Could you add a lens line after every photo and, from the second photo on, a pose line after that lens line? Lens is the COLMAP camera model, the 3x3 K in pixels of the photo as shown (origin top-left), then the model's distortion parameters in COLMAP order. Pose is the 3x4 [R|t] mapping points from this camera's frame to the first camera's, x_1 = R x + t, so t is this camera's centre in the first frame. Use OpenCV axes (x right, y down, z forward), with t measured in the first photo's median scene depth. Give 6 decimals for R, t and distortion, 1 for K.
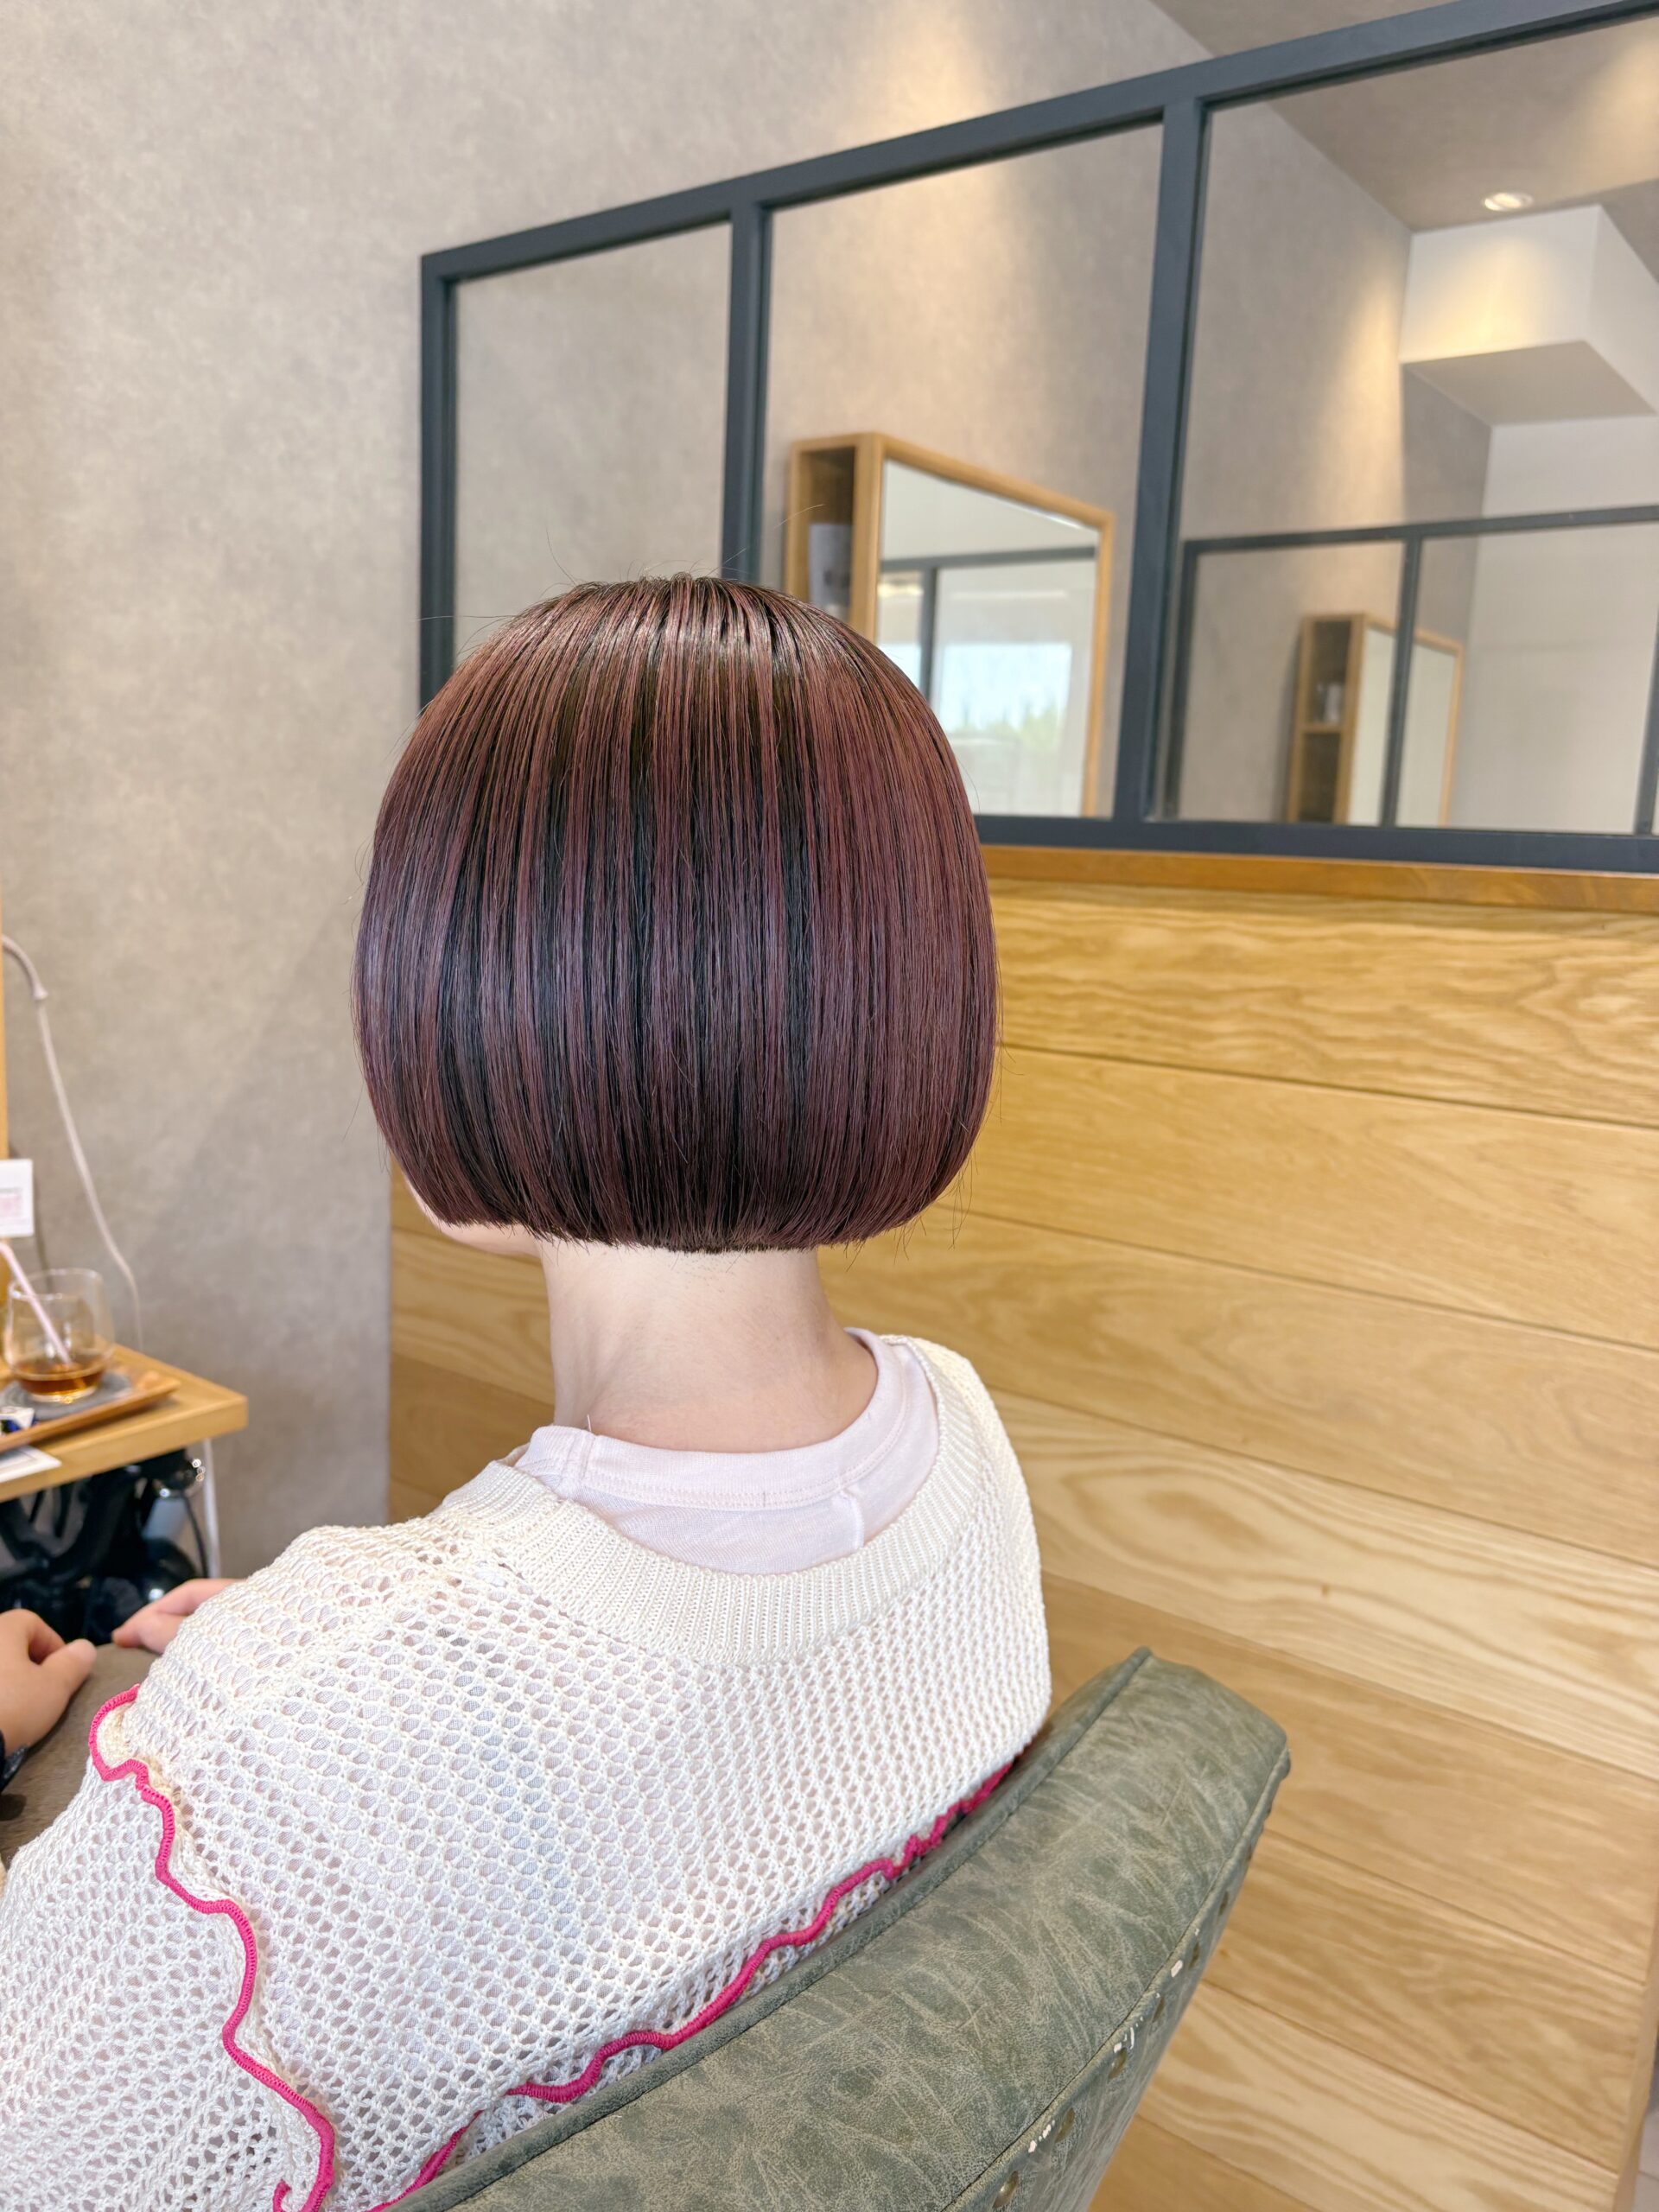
lens RADIAL K [[1697.5, 0, 826.7], [0, 1697.5, 1082.4], [0, 0, 1]] dist [0.015259, -0.025188]
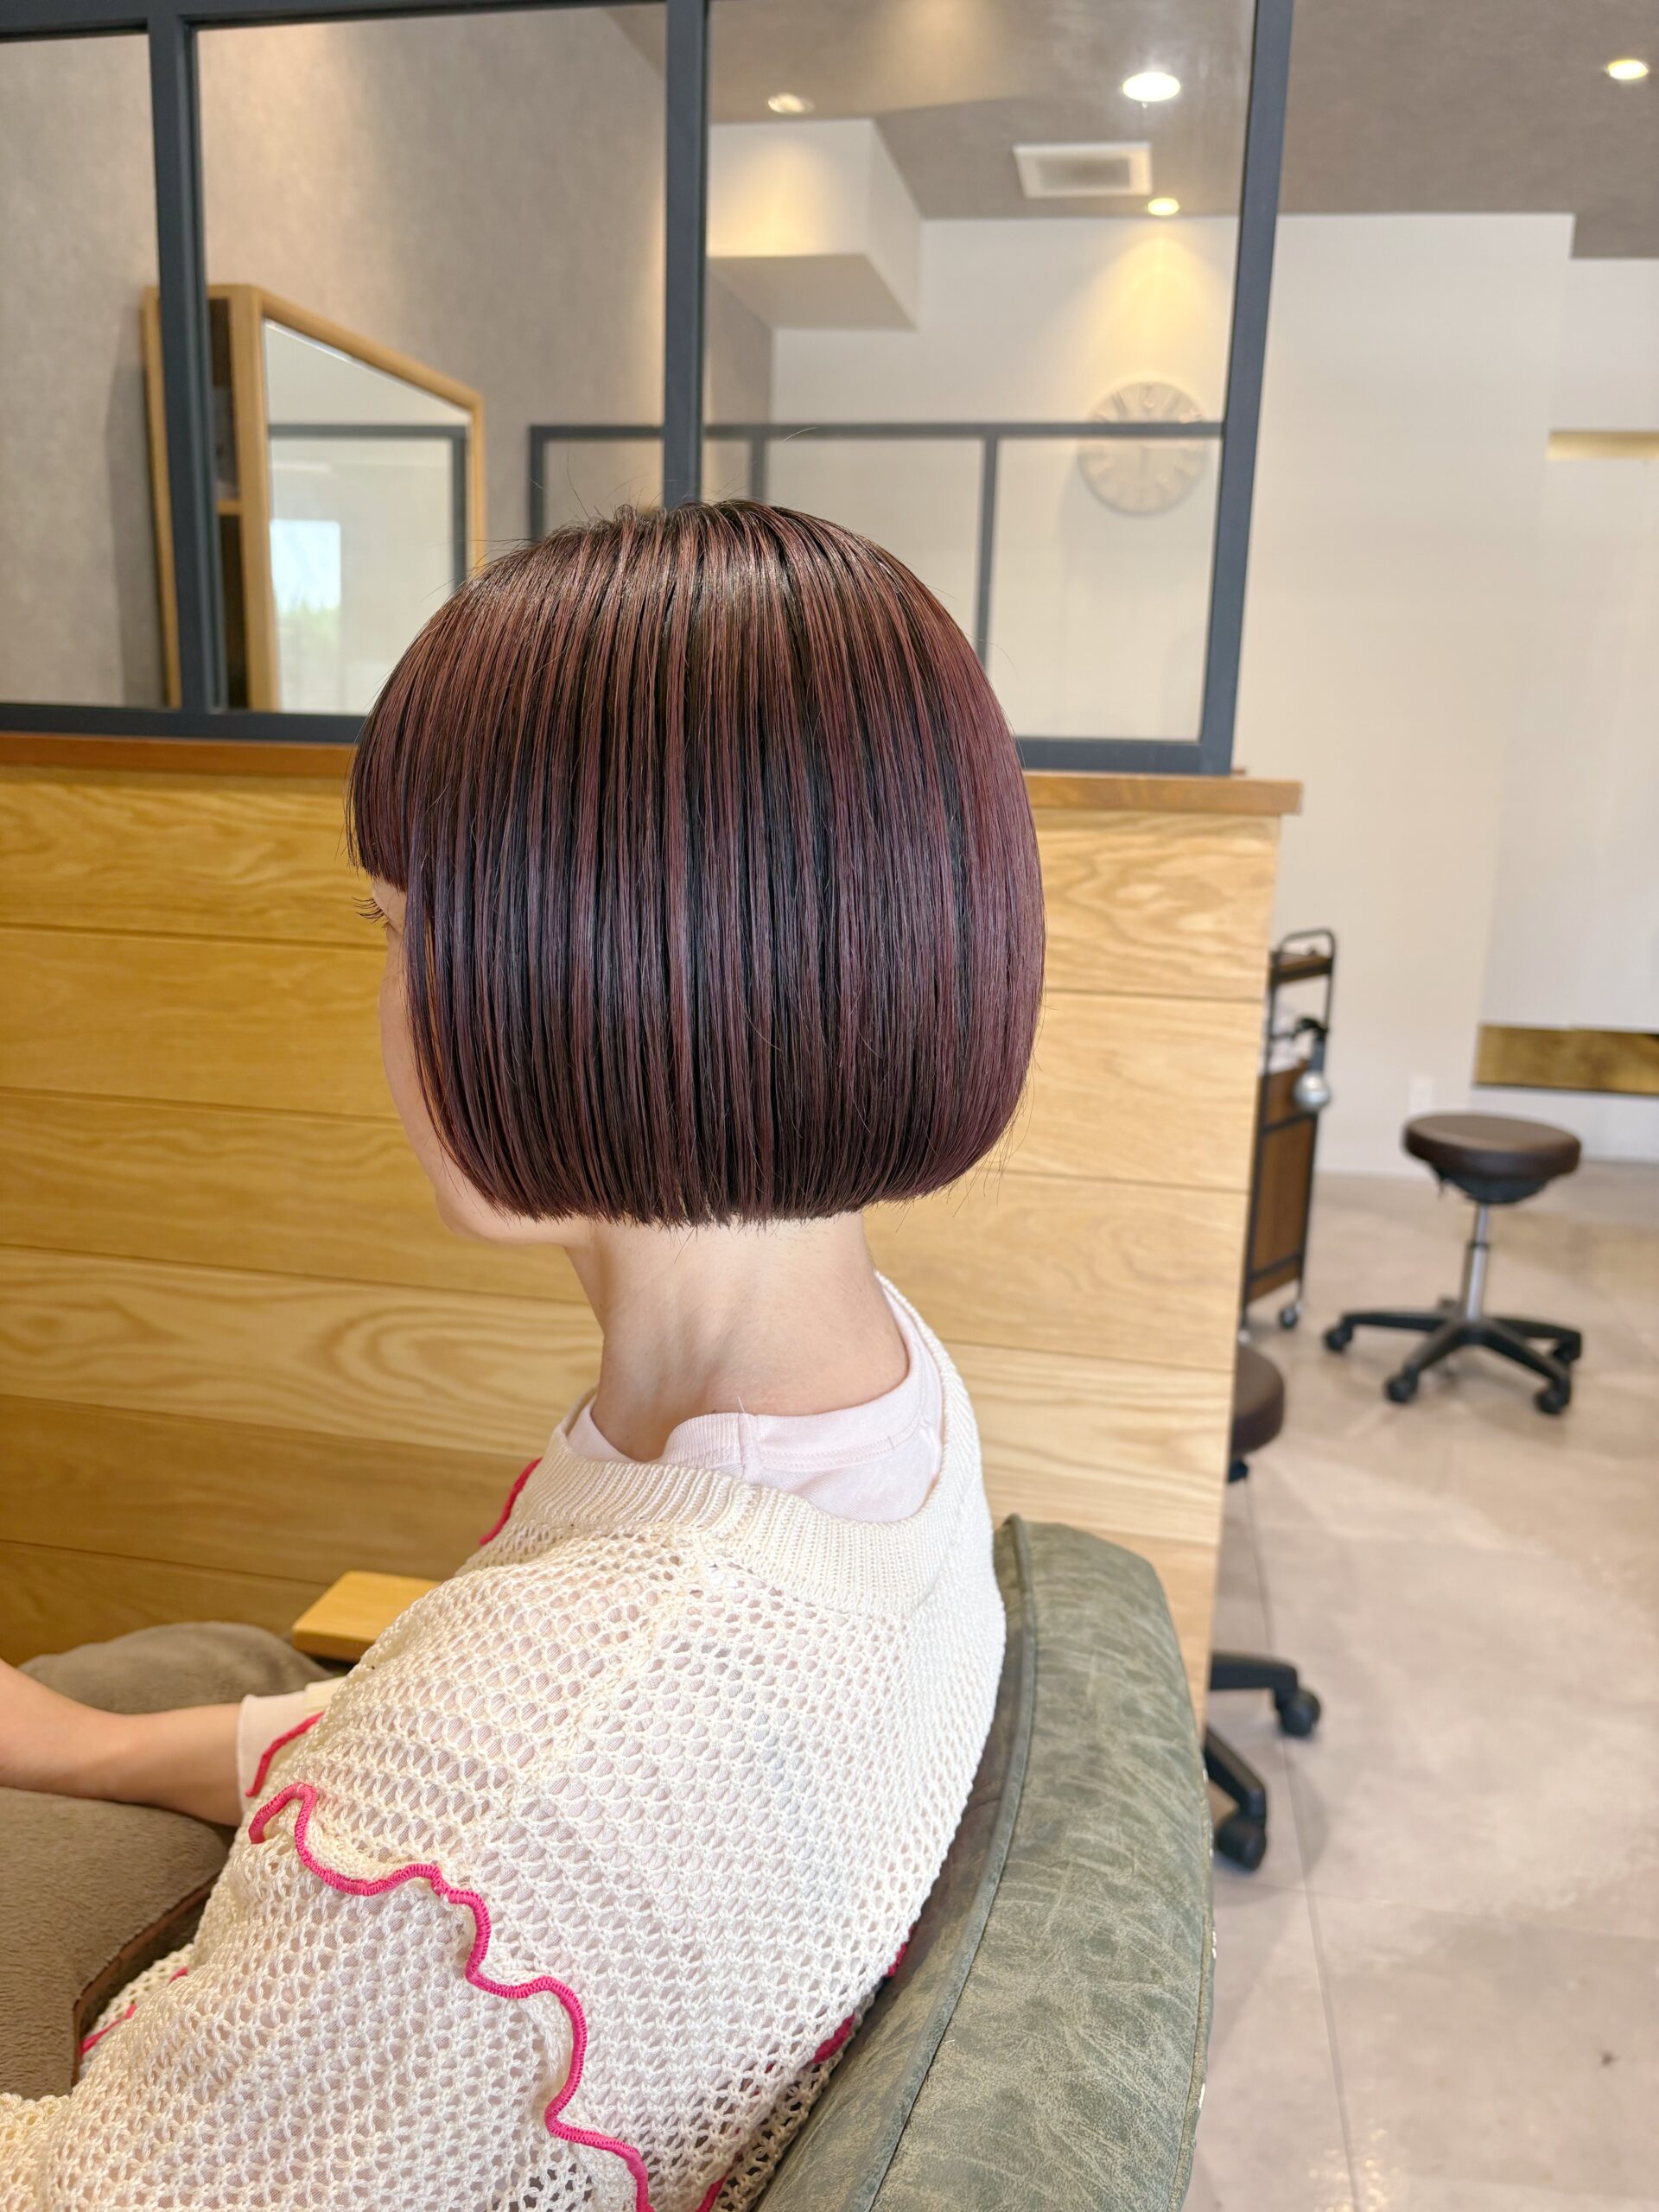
lens RADIAL K [[1697.5, 0, 820.1], [0, 1697.5, 1103.1], [0, 0, 1]] dist [0.015259, -0.025188]
pose [[0.906419, -0.101218, 0.410073, -0.193258], [0.068325, 0.993213, 0.094127, -0.024406], [-0.416818, -0.057300, 0.907182, 0.043259]]
